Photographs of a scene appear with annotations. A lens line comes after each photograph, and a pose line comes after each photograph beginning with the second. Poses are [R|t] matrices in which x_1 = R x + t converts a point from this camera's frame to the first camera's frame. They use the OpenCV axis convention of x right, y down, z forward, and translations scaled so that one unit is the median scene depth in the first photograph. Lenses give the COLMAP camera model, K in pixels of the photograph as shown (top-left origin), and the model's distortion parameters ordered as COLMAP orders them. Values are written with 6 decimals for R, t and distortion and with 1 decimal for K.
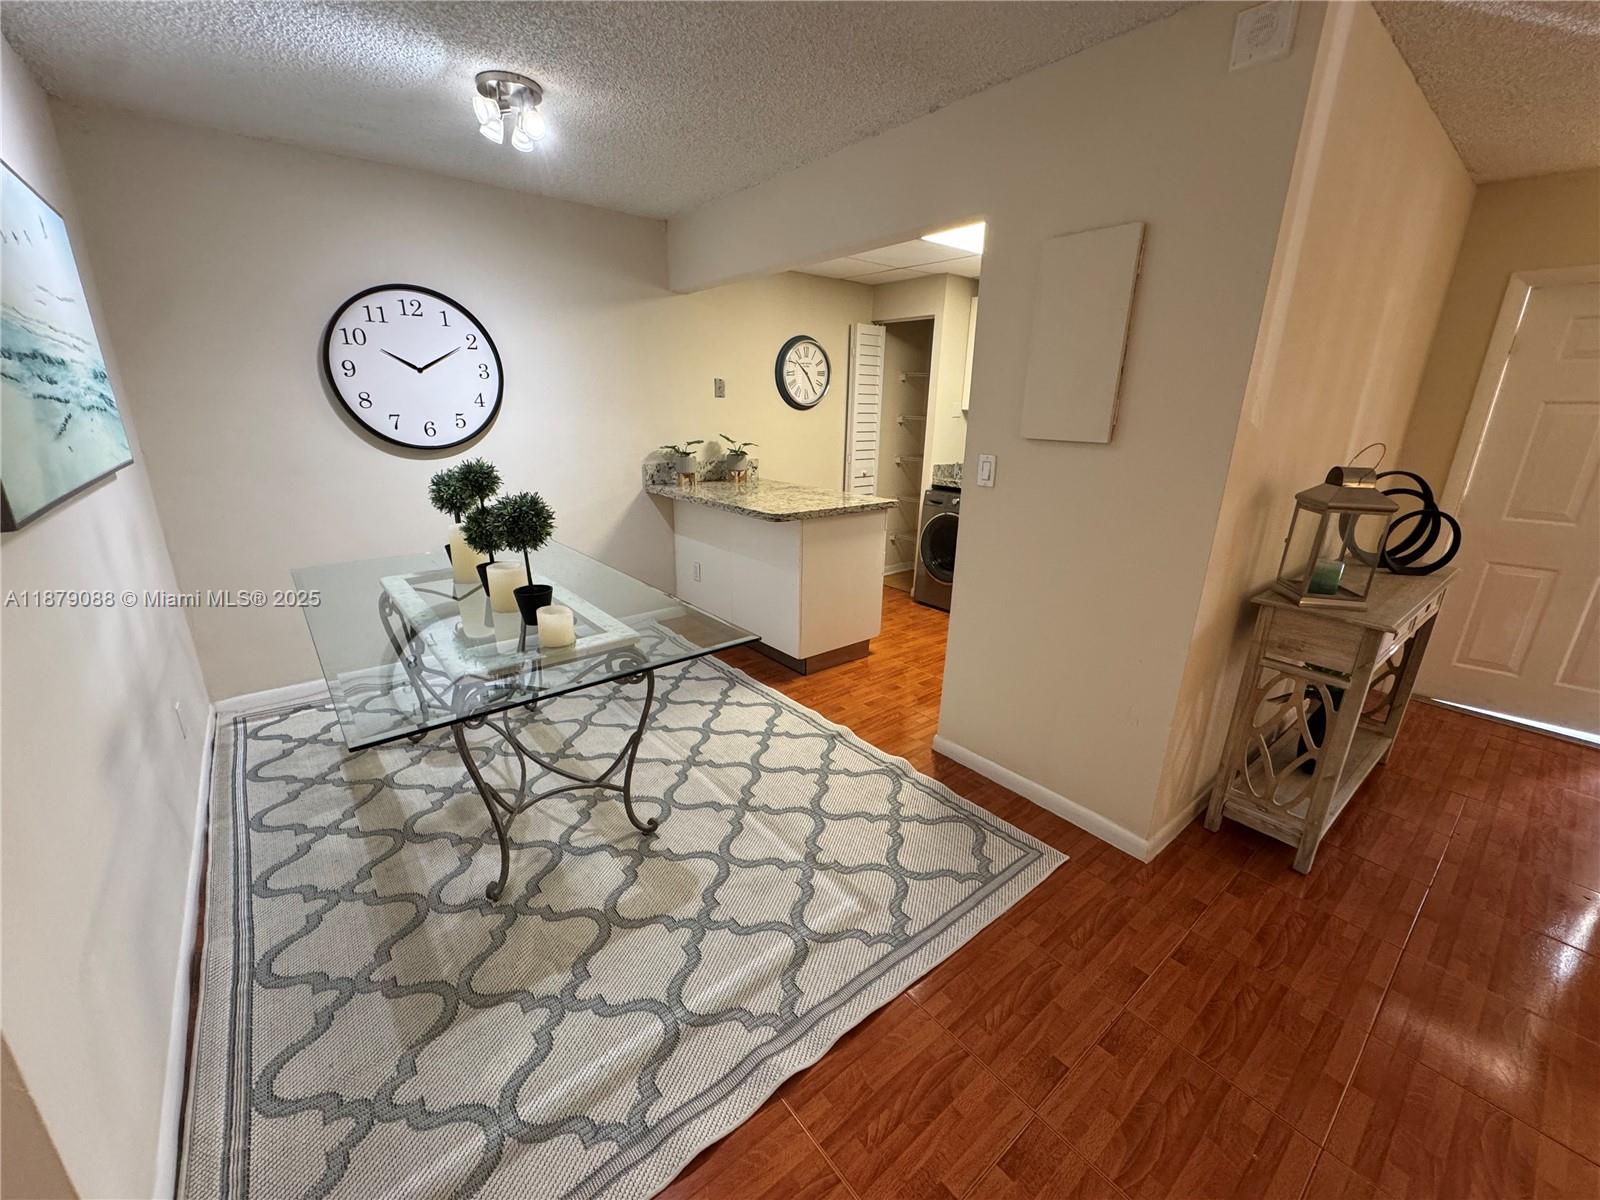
lens RADIAL K [[640.9, 0, 800.0], [0, 640.9, 600.0], [0, 0, 1]] dist [-0.001419, -0.000151]
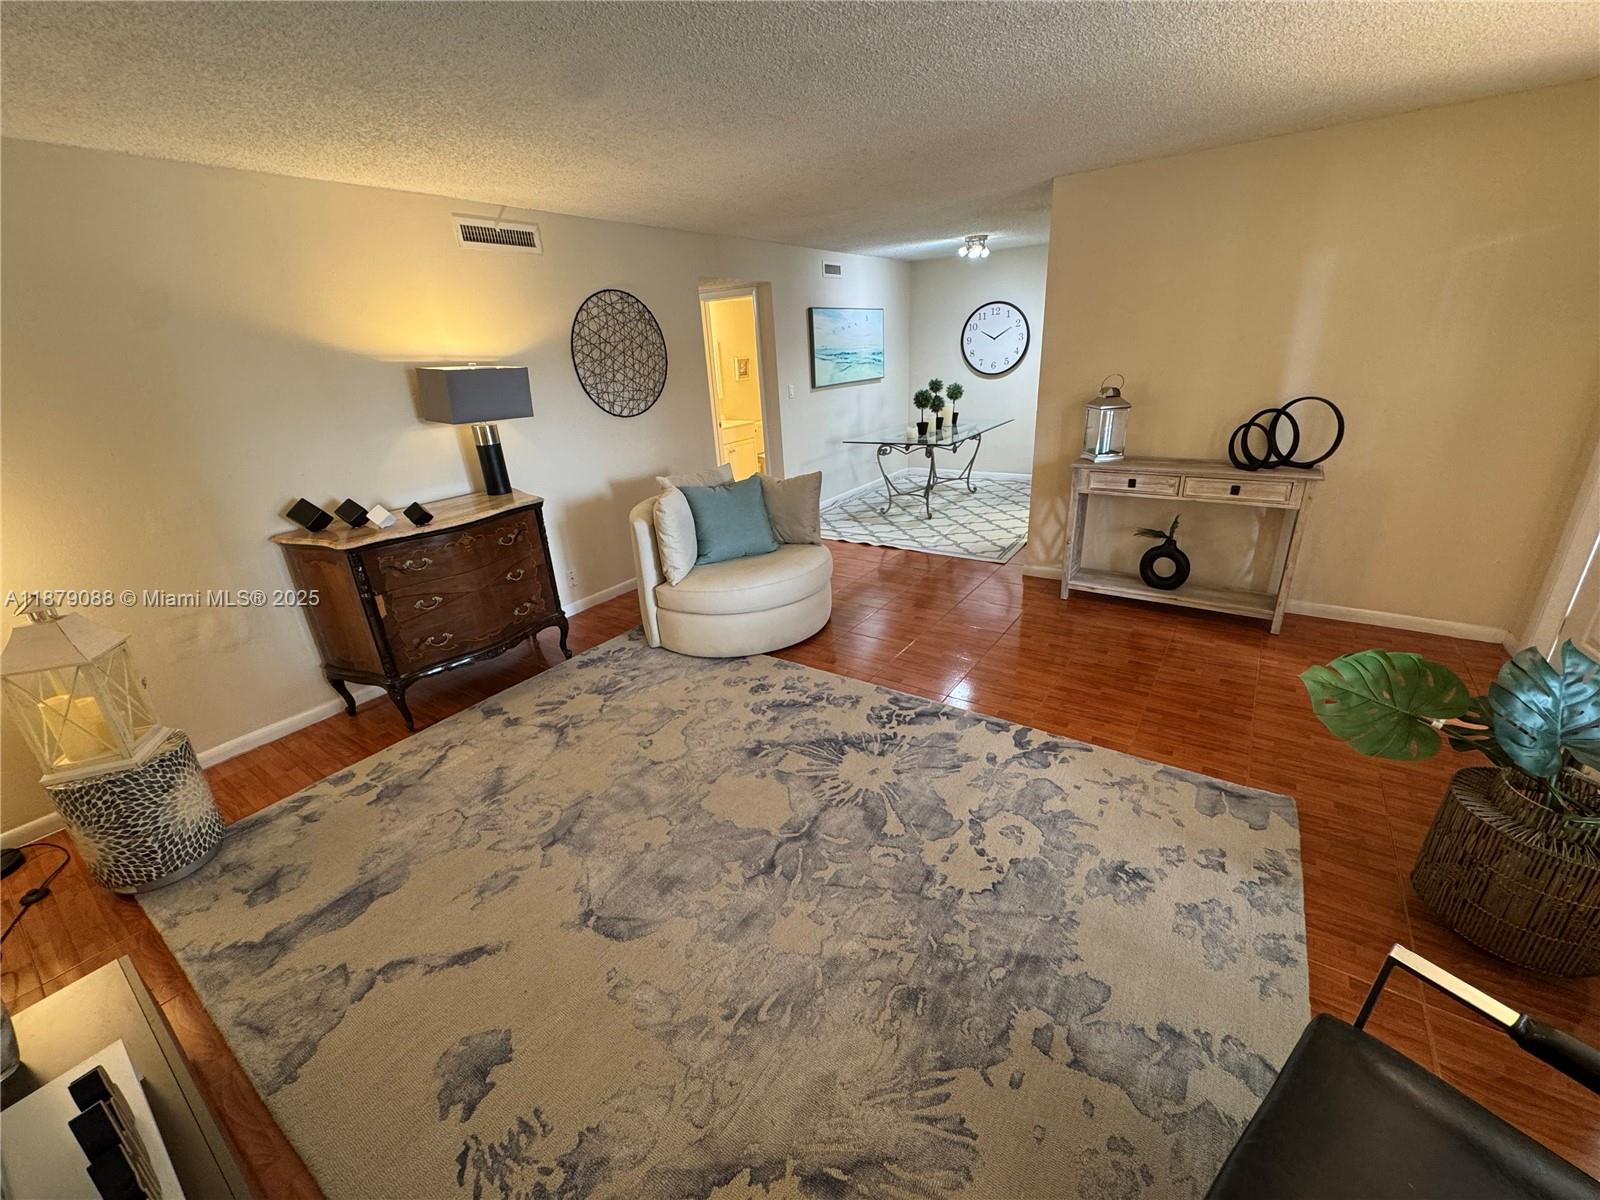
lens RADIAL K [[640.9, 0, 800.0], [0, 640.9, 600.0], [0, 0, 1]] dist [-0.001419, -0.000151]
pose [[0.276467, 0.326197, -0.903970, 1.599724], [-0.228020, 0.936037, 0.268031, 0.057578], [0.933580, 0.132022, 0.333163, -0.284254]]
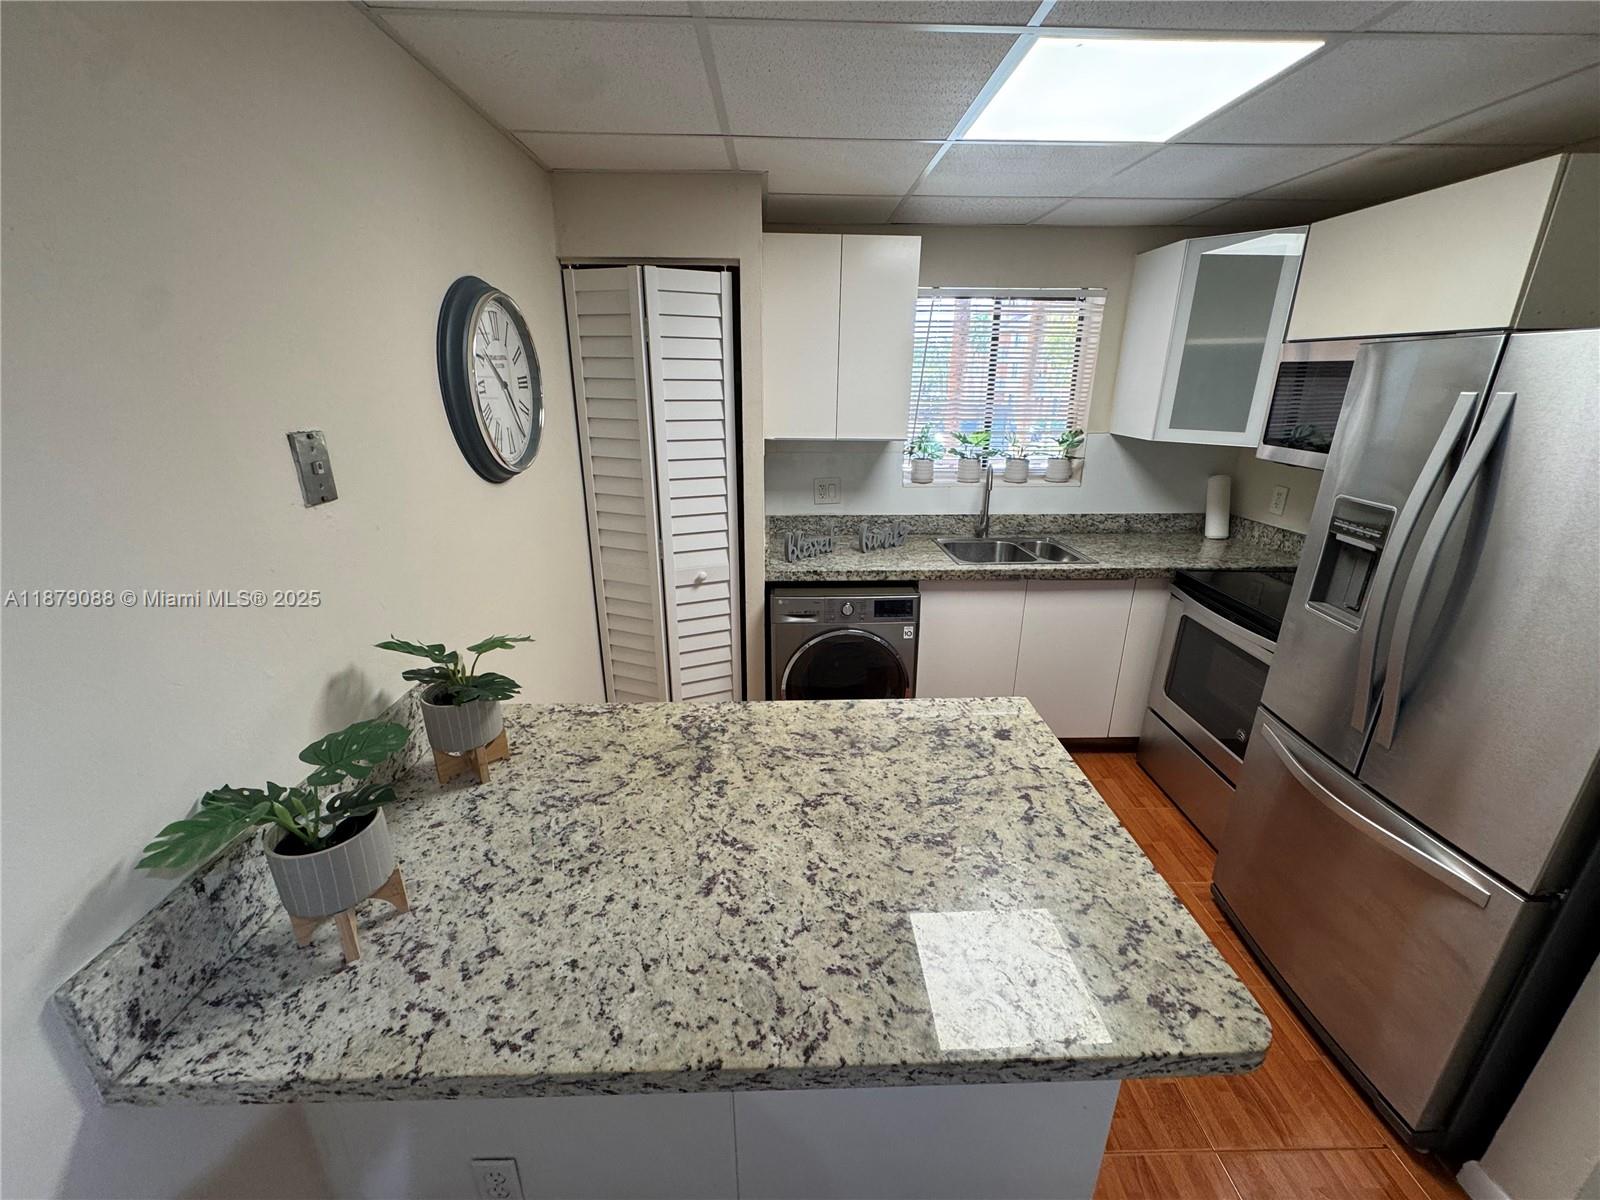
lens RADIAL K [[640.9, 0, 800.0], [0, 640.9, 600.0], [0, 0, 1]] dist [-0.001419, -0.000151]
pose [[0.611599, -0.274592, 0.741988, -0.285459], [0.242808, 0.957726, 0.154292, -0.376317], [-0.752988, 0.085795, 0.652417, 0.962244]]
